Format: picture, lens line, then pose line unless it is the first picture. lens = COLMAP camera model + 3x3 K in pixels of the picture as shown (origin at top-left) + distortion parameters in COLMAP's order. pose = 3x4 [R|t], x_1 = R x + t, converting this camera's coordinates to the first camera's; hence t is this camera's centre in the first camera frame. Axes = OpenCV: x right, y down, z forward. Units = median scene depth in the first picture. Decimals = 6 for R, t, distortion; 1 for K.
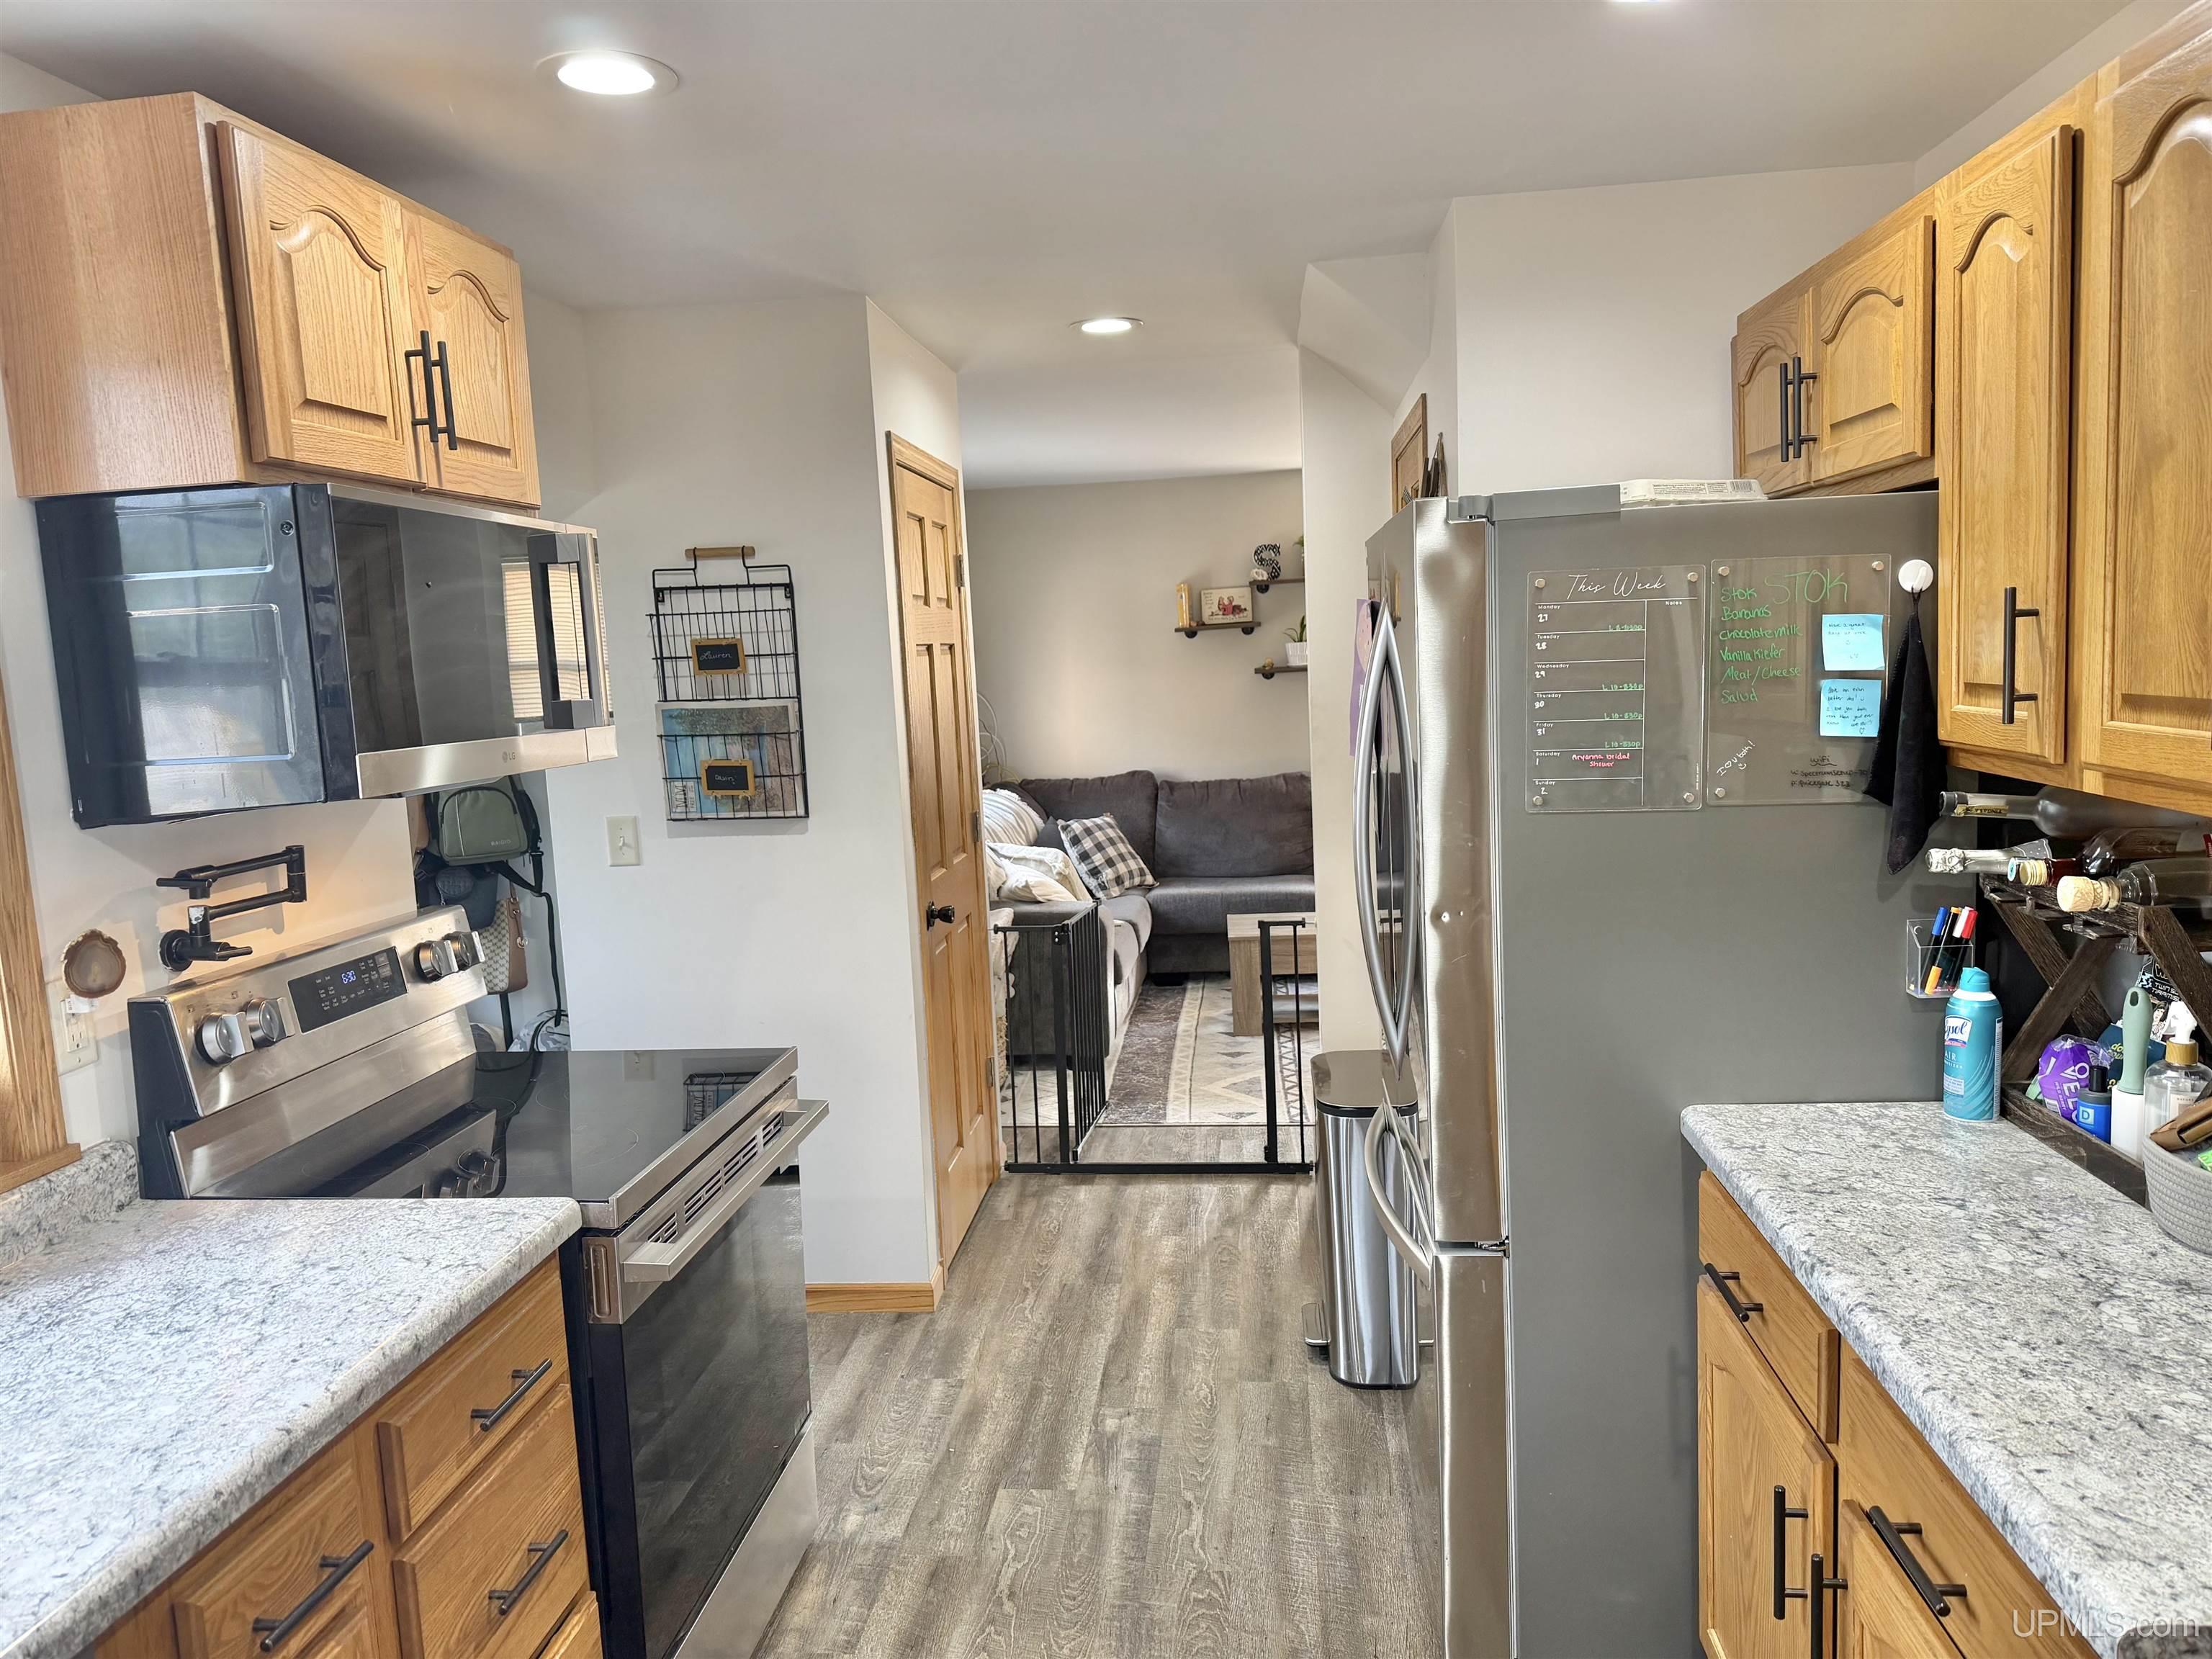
lens RADIAL K [[1541.9, 0, 1106.0], [0, 1541.9, 829.5], [0, 0, 1]] dist [0.078393, -0.105487]
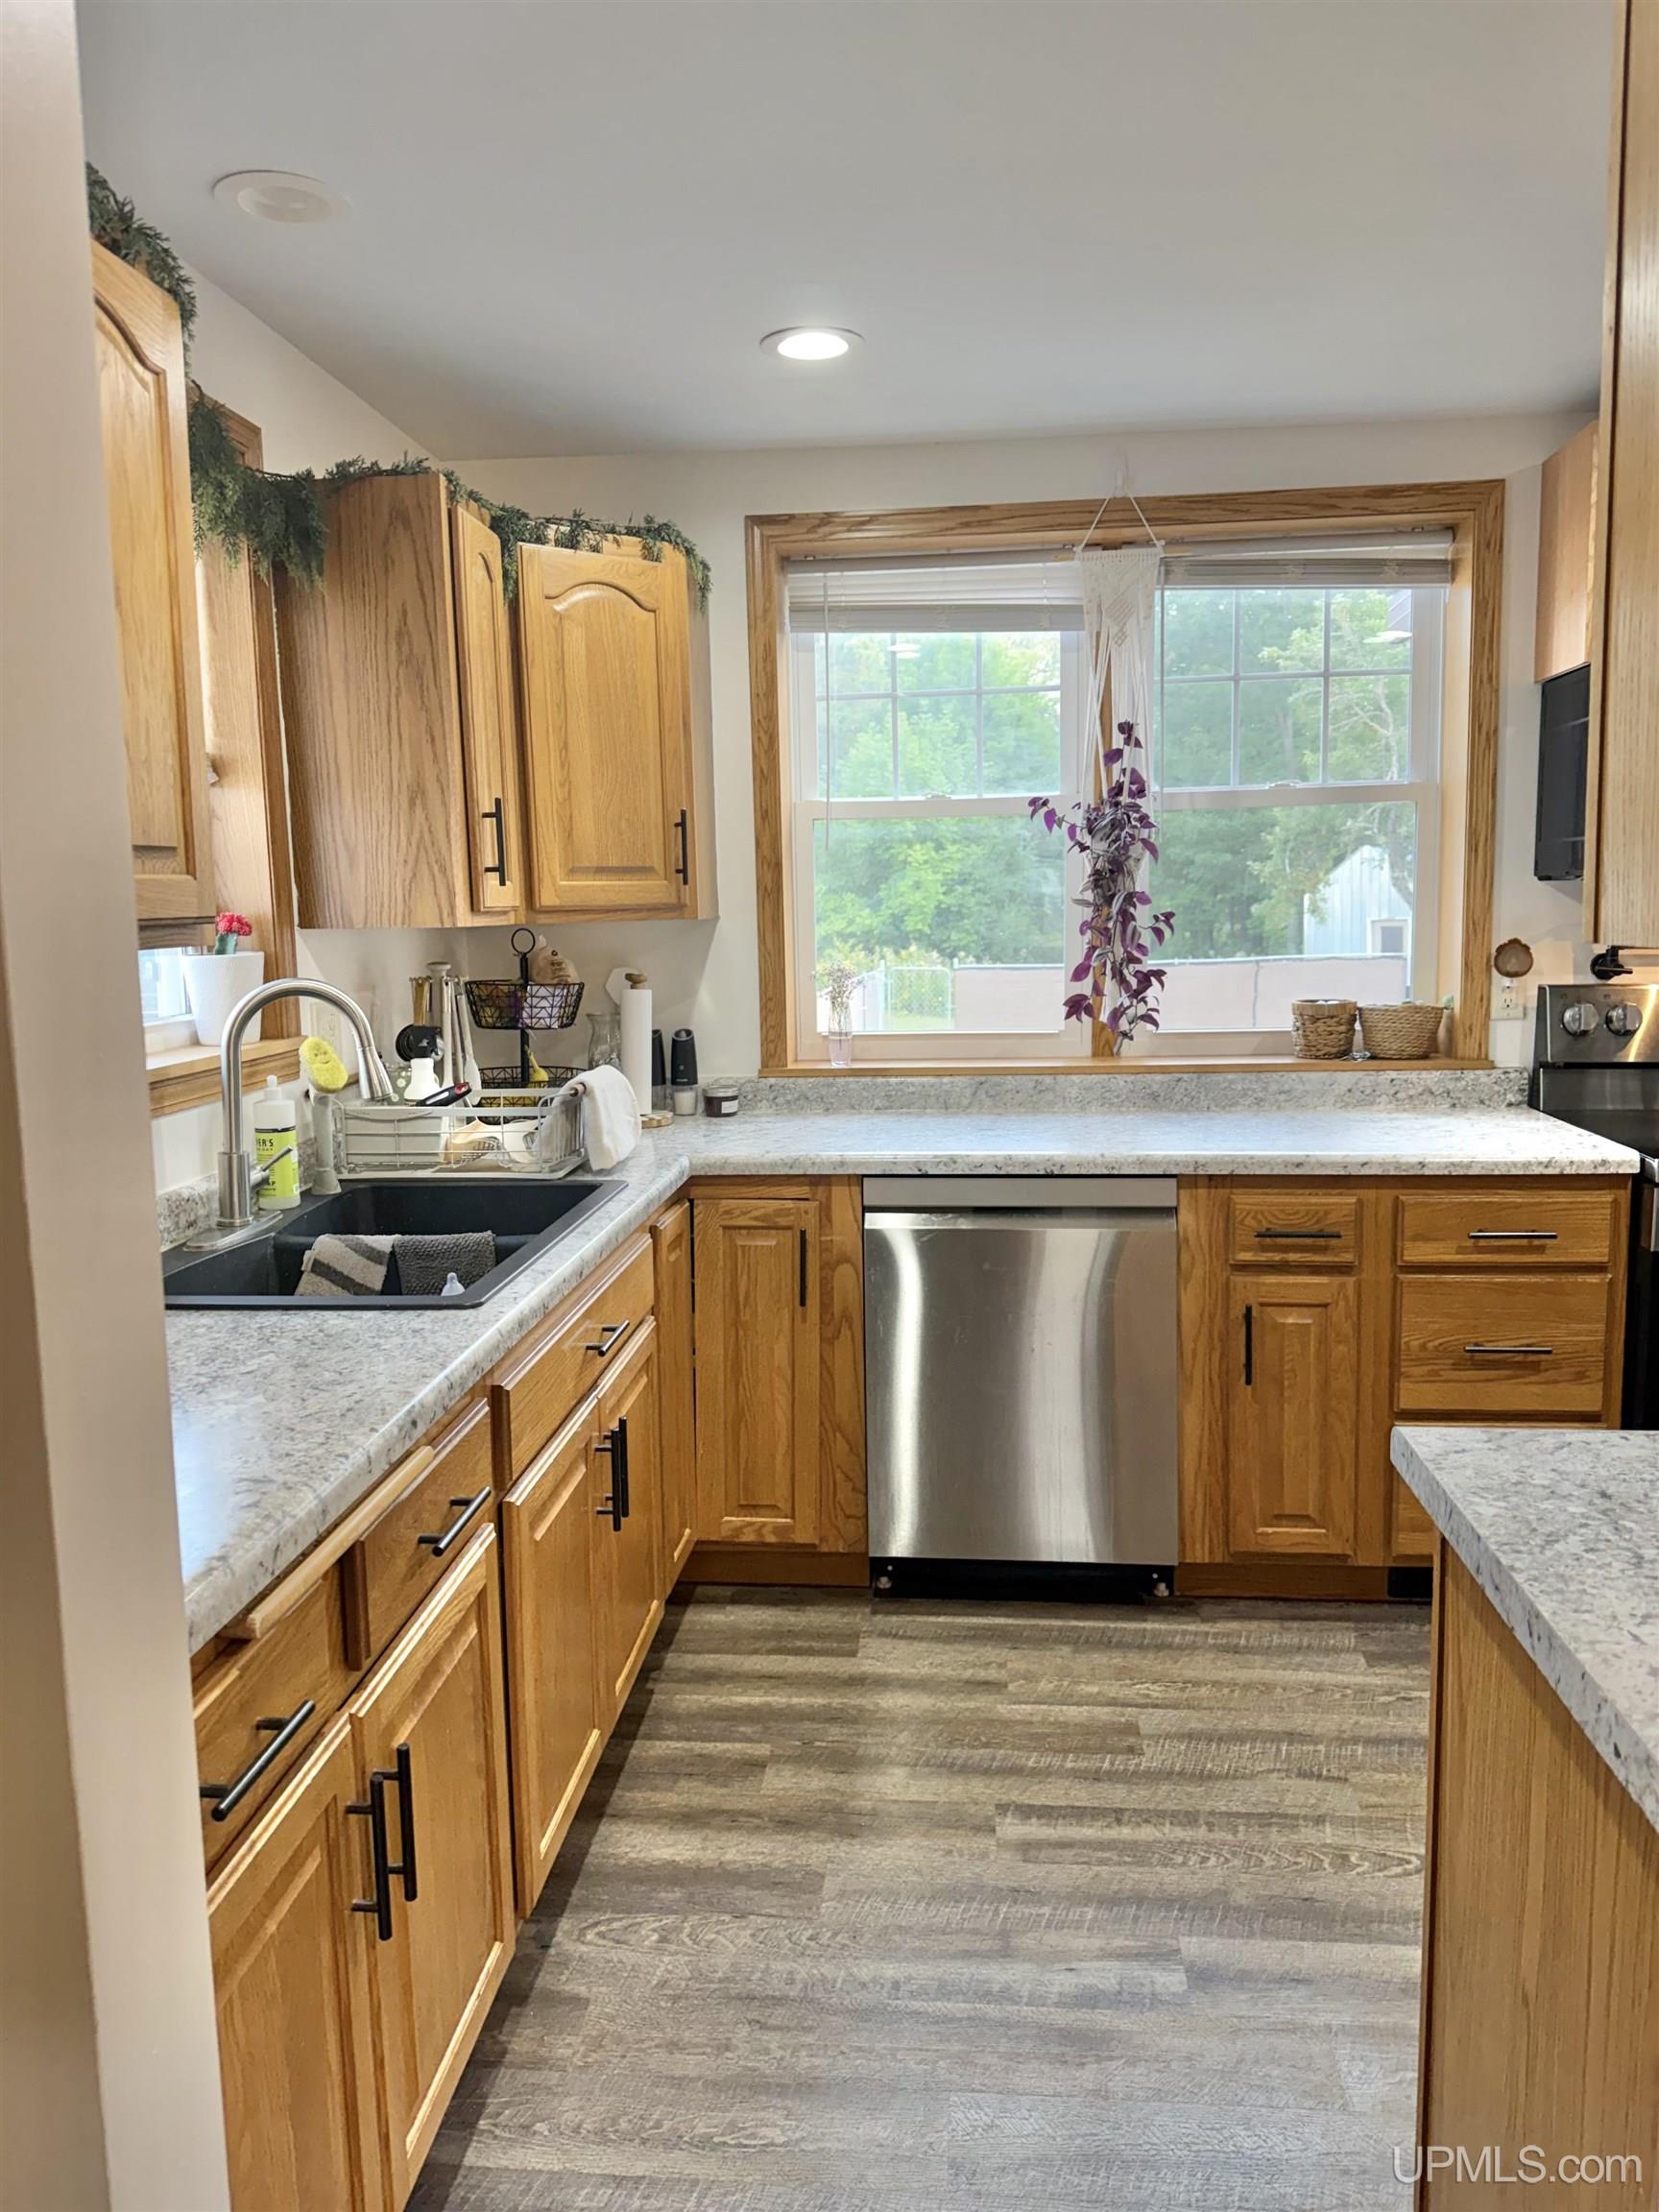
lens RADIAL K [[1541.9, 0, 826.7], [0, 1541.9, 1086.6], [0, 0, 1]] dist [0.078393, -0.105487]
pose [[0.009403, 0.170052, -0.985390, 1.027939], [-0.097483, 0.980896, 0.168346, 0.009659], [0.995193, 0.094475, 0.025801, 0.216165]]
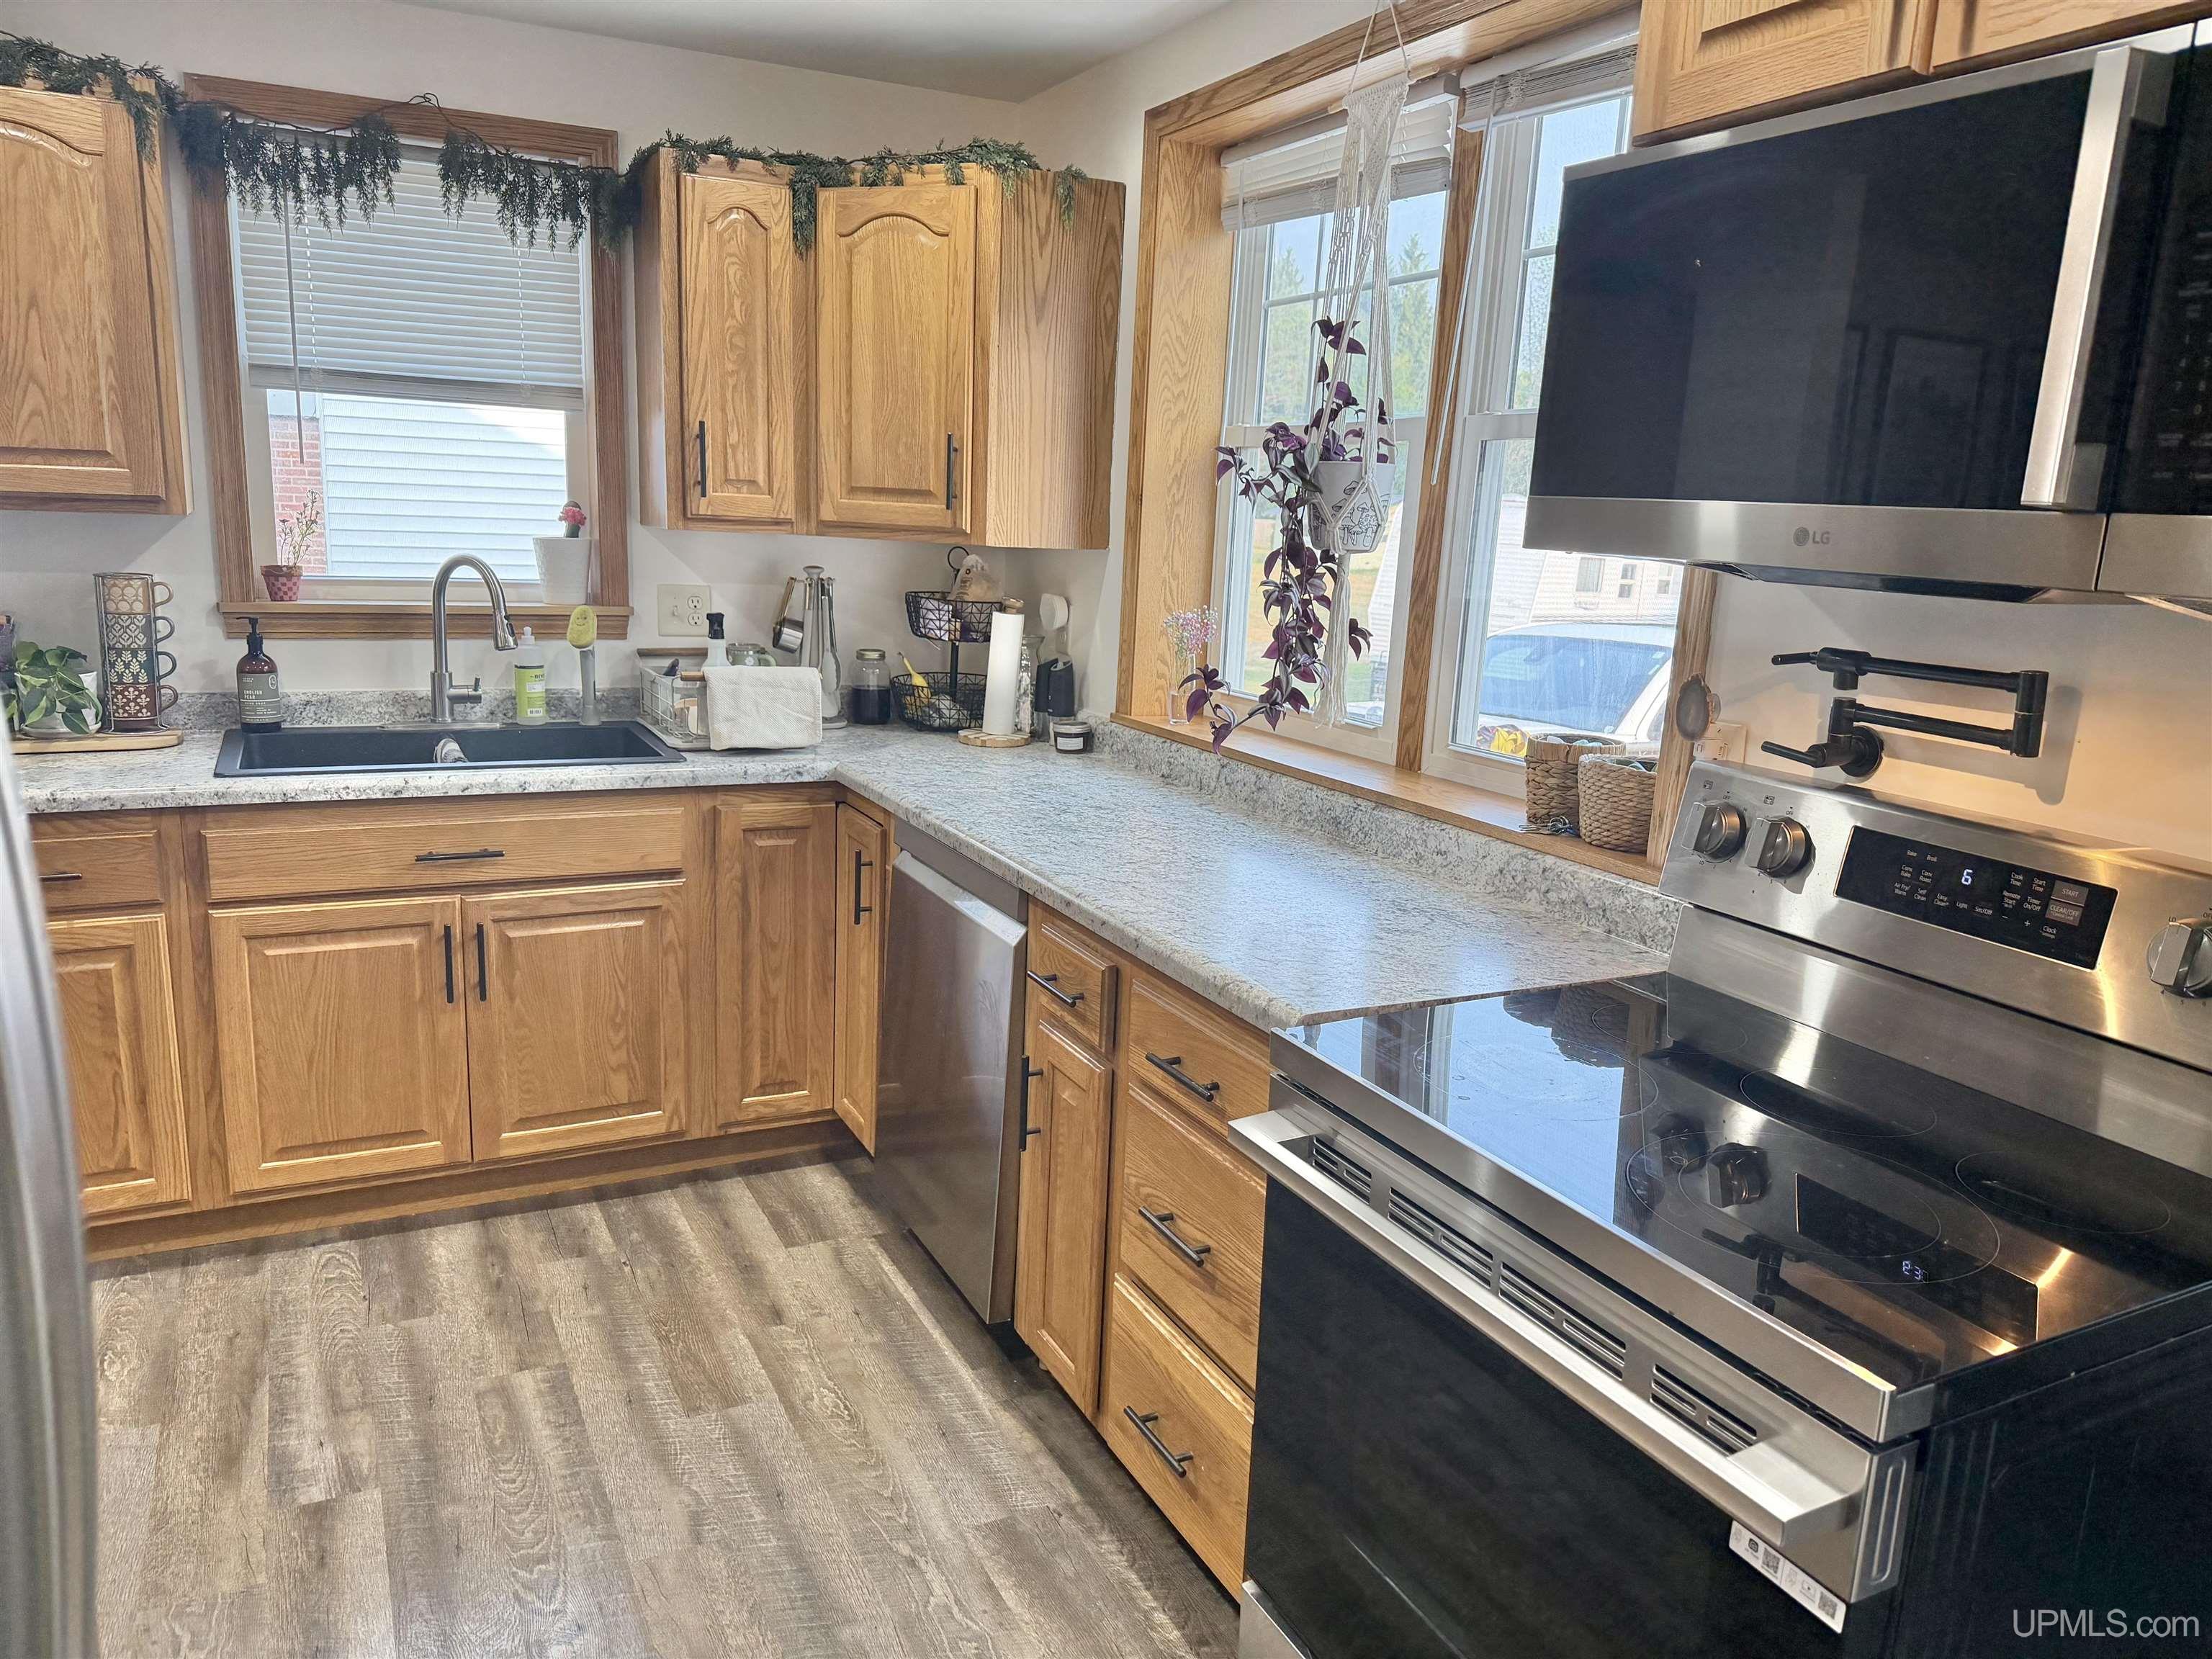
lens RADIAL K [[1541.9, 0, 1106.0], [0, 1541.9, 829.5], [0, 0, 1]] dist [0.078393, -0.105487]
pose [[-0.839648, 0.121736, -0.529312, 0.193873], [-0.067430, 0.943653, 0.323995, -0.133331], [0.538928, 0.307734, -0.784128, 1.561774]]
